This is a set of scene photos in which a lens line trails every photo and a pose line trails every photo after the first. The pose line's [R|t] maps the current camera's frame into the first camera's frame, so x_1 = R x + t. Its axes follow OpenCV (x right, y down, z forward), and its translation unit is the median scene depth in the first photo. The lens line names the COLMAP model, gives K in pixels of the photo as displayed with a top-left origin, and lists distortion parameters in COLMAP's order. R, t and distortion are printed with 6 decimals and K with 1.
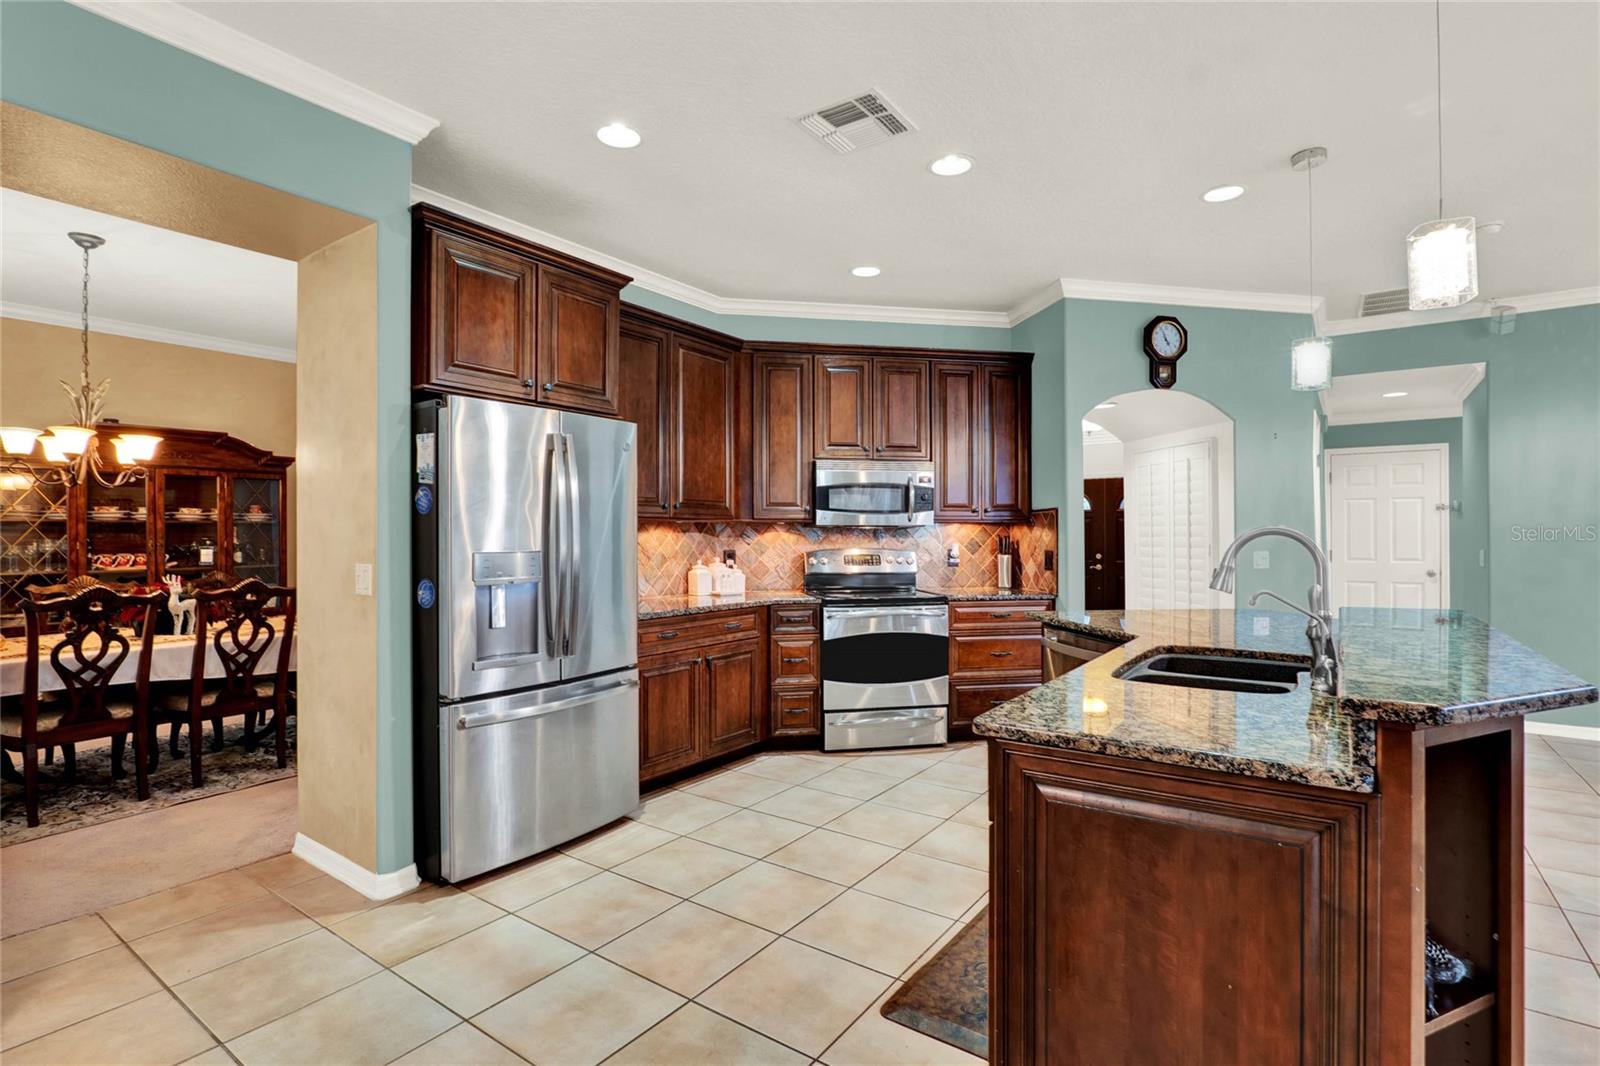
lens RADIAL K [[771.5, 0, 788.7], [0, 771.5, 539.0], [0, 0, 1]] dist [-0.023048, 0.005691]
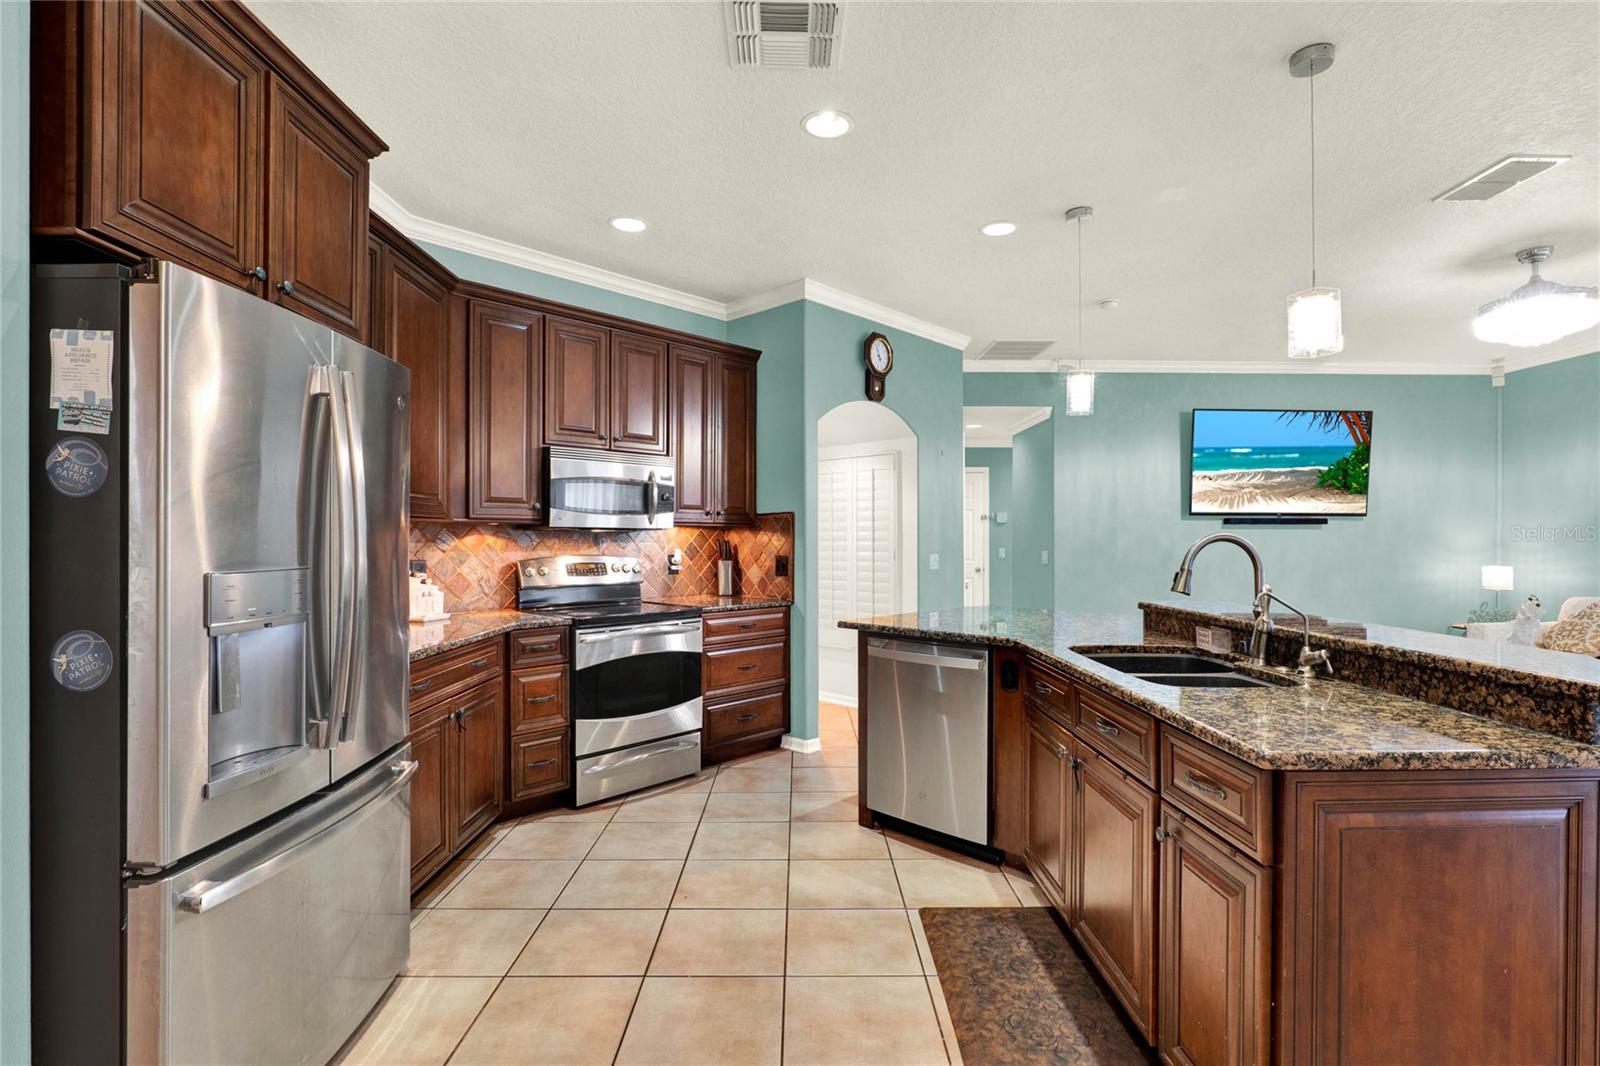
lens RADIAL K [[771.5, 0, 790.5], [0, 771.5, 543.1], [0, 0, 1]] dist [-0.023048, 0.005691]
pose [[0.807558, -0.001354, 0.589787, -0.240995], [0.000946, 0.999999, 0.001000, -0.001841], [-0.589788, -0.000249, 0.807558, 0.212884]]
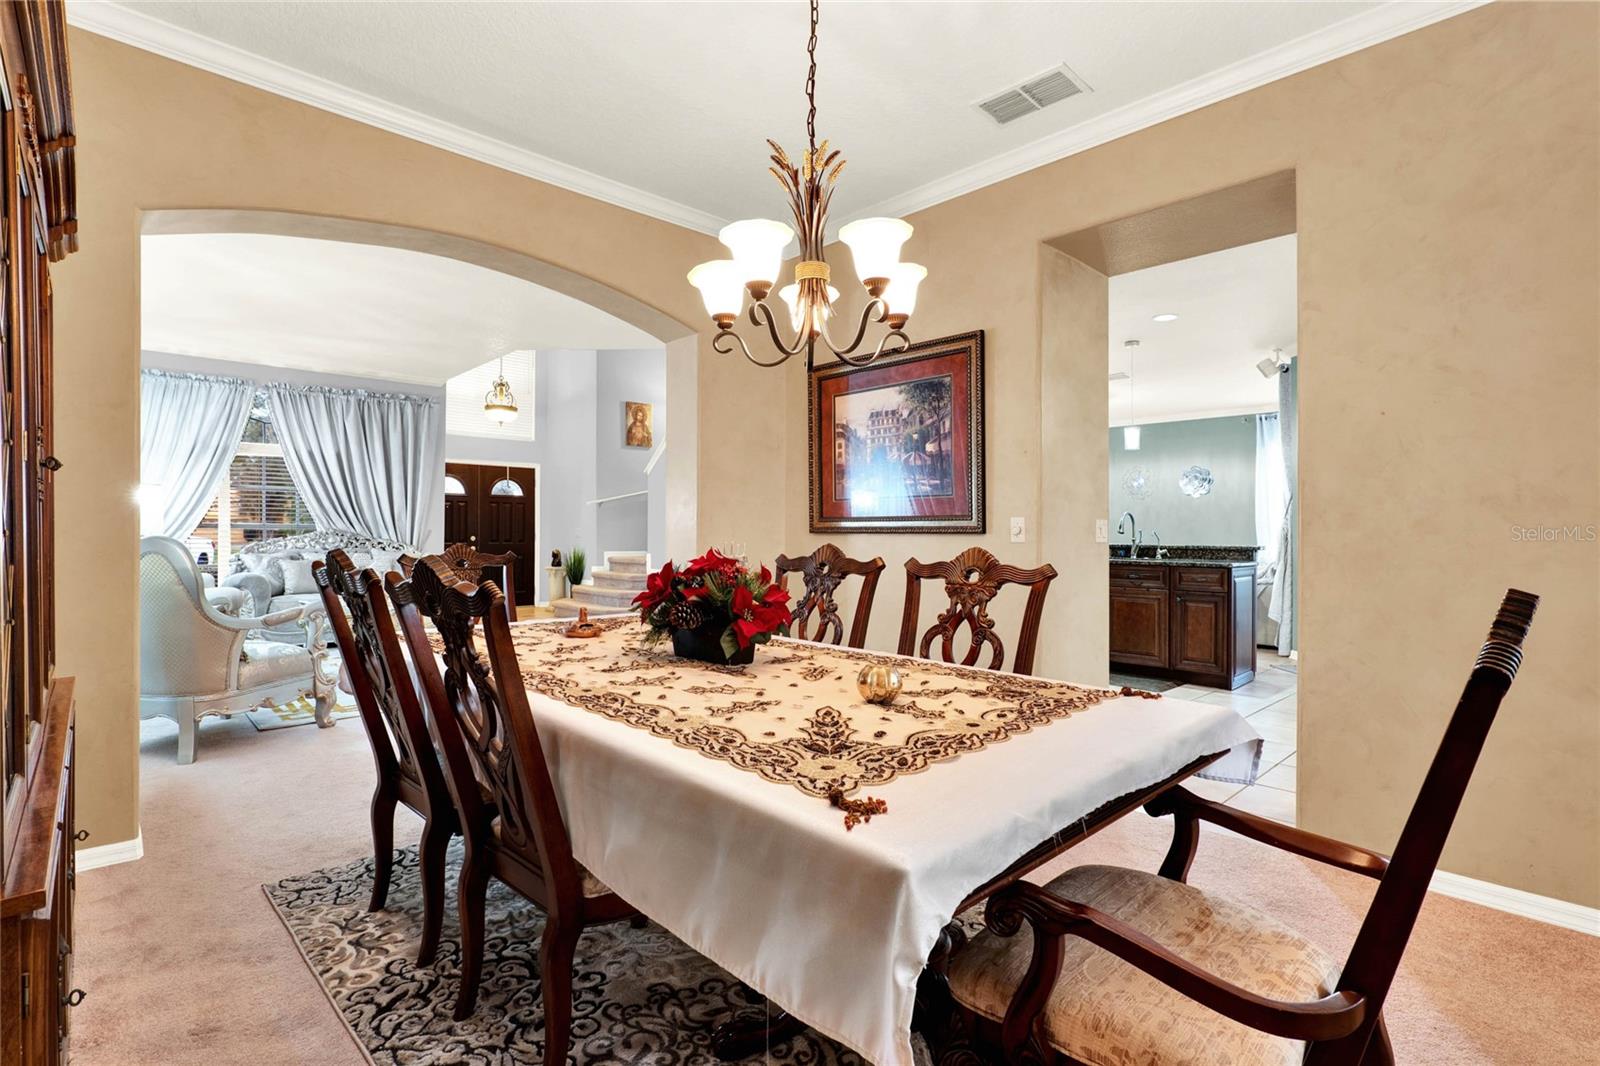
lens RADIAL K [[771.5, 0, 803.8], [0, 771.5, 527.8], [0, 0, 1]] dist [-0.023048, 0.005691]
pose [[0.189276, 0.008260, 0.981889, -1.187492], [-0.001148, 0.999966, -0.008191, 0.032040], [-0.981923, 0.000423, 0.189279, 0.748347]]
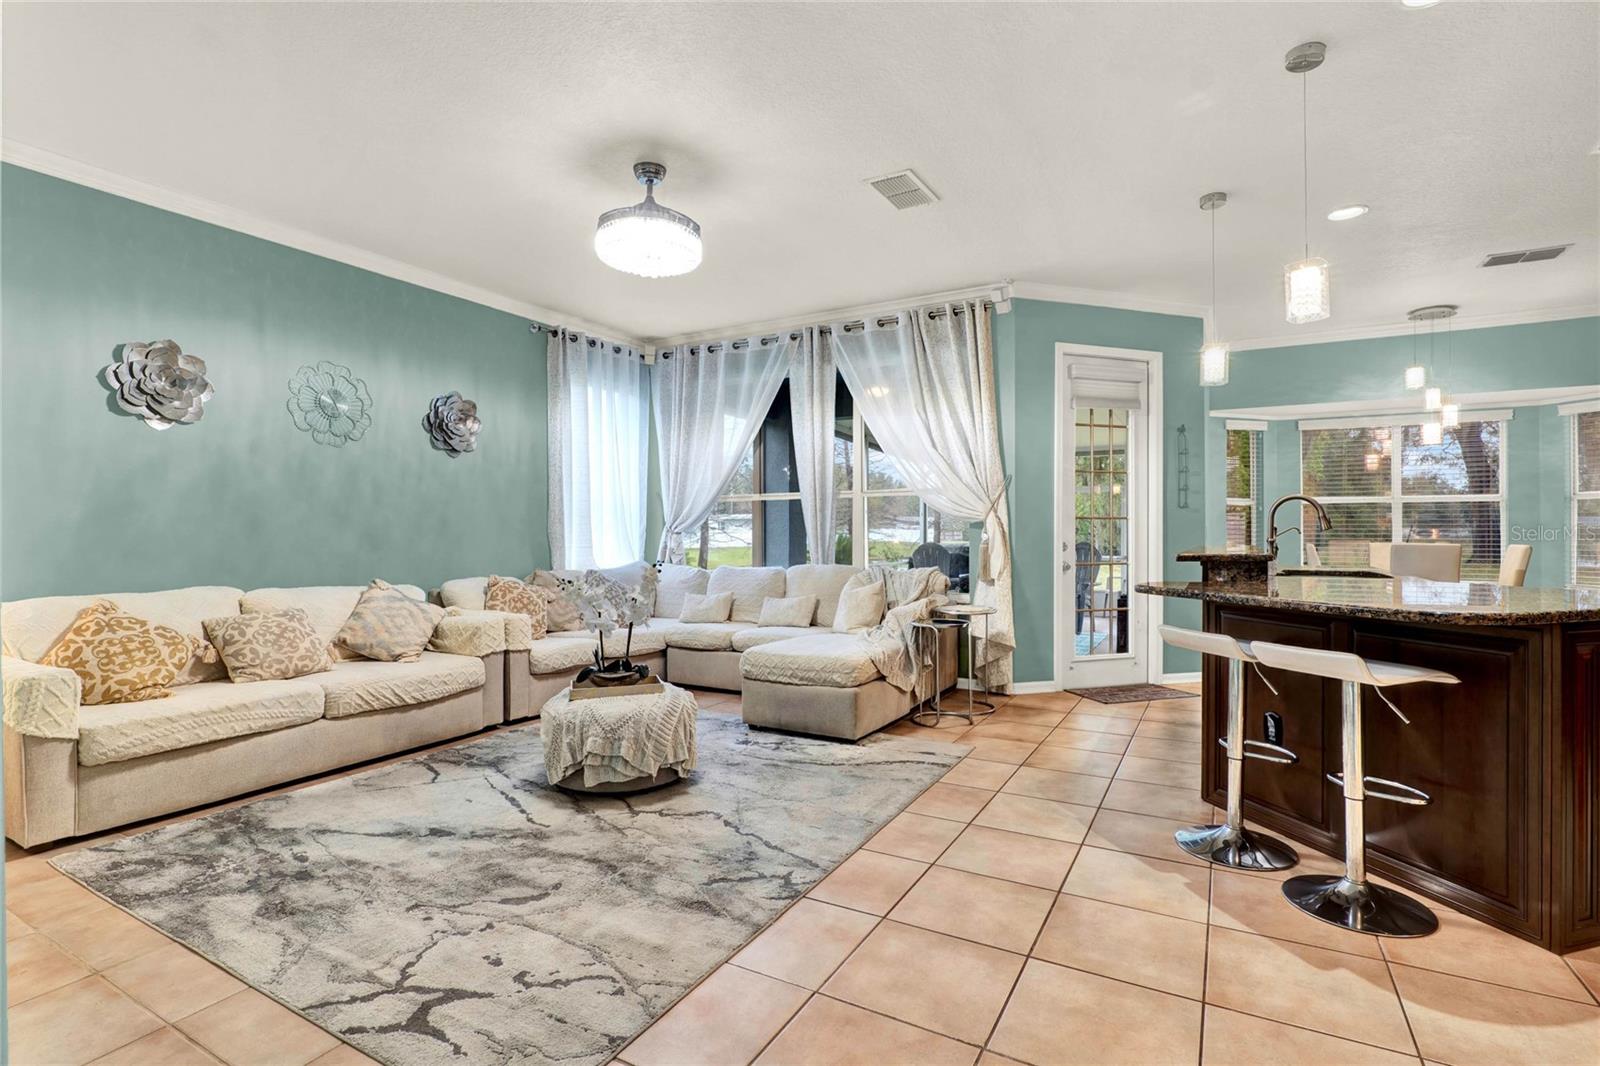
lens RADIAL K [[771.5, 0, 804.1], [0, 771.5, 537.5], [0, 0, 1]] dist [-0.023048, 0.005691]
pose [[-0.993509, 0.003702, -0.113697, 0.898457], [0.002280, 0.999918, 0.012635, 0.025704], [0.113734, 0.012294, -0.993435, 1.197523]]
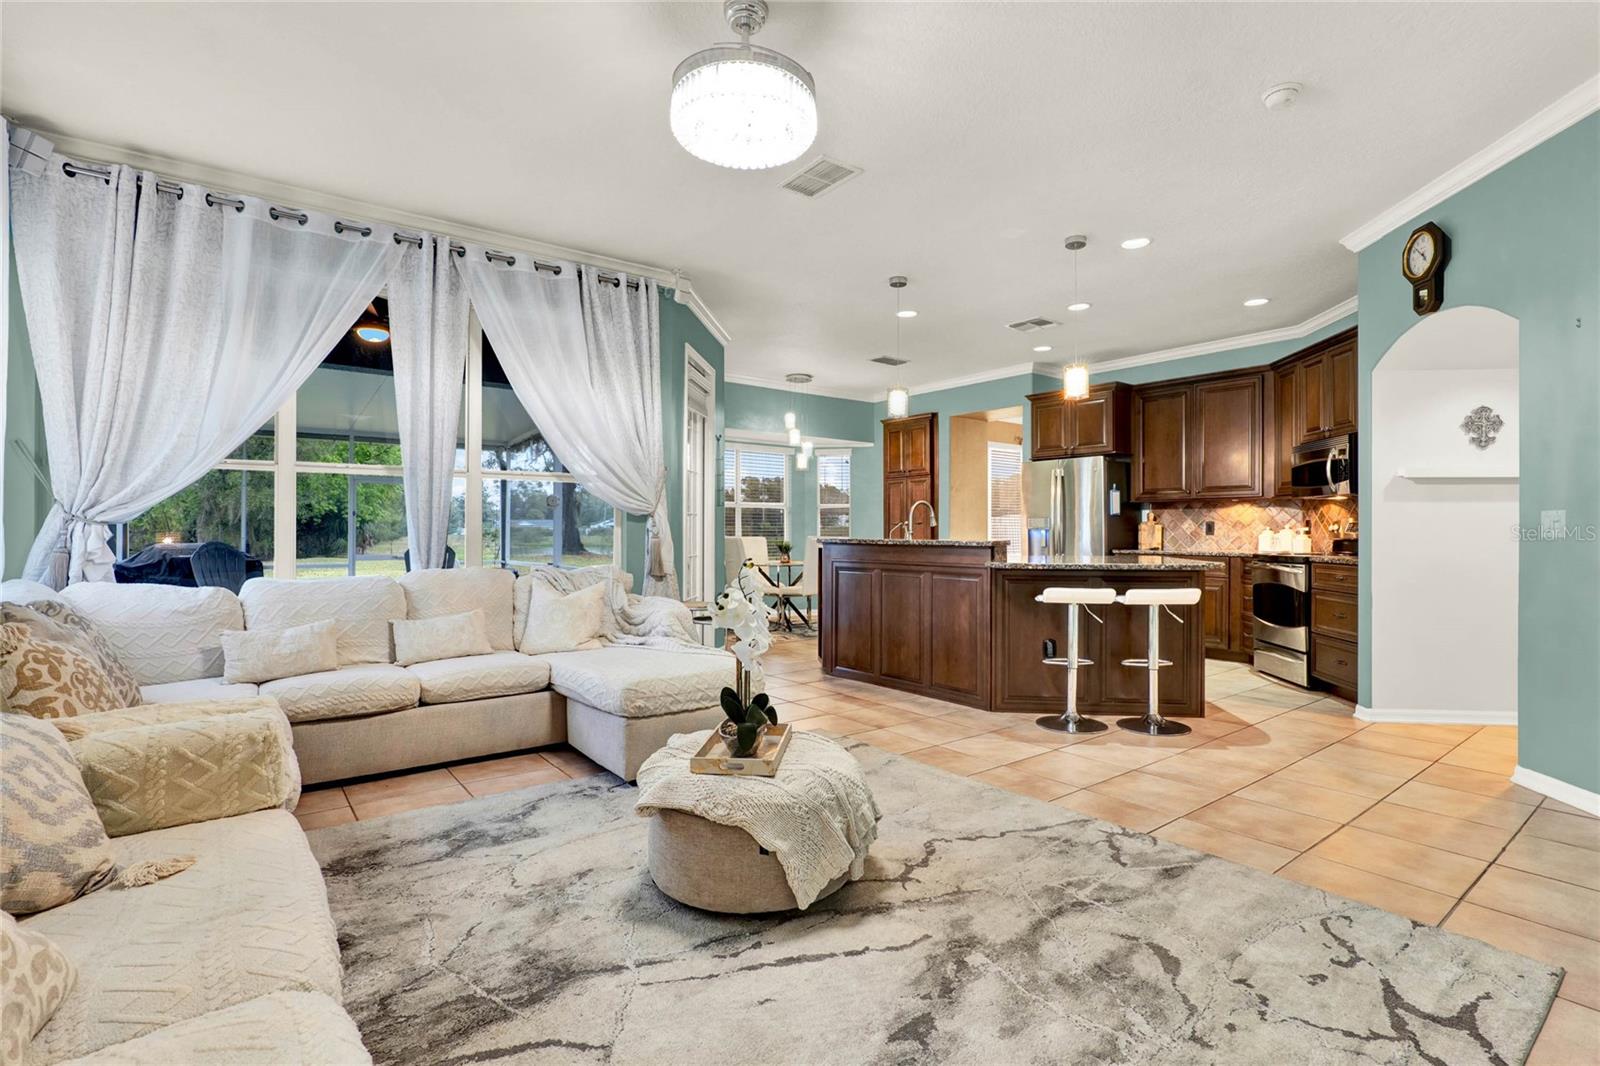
lens RADIAL K [[771.5, 0, 796.6], [0, 771.5, 526.4], [0, 0, 1]] dist [-0.023048, 0.005691]
pose [[-0.274379, -0.005275, -0.961607, 1.490561], [-0.005703, 0.999976, -0.003859, 0.037688], [0.961605, 0.004425, -0.274403, 0.588032]]
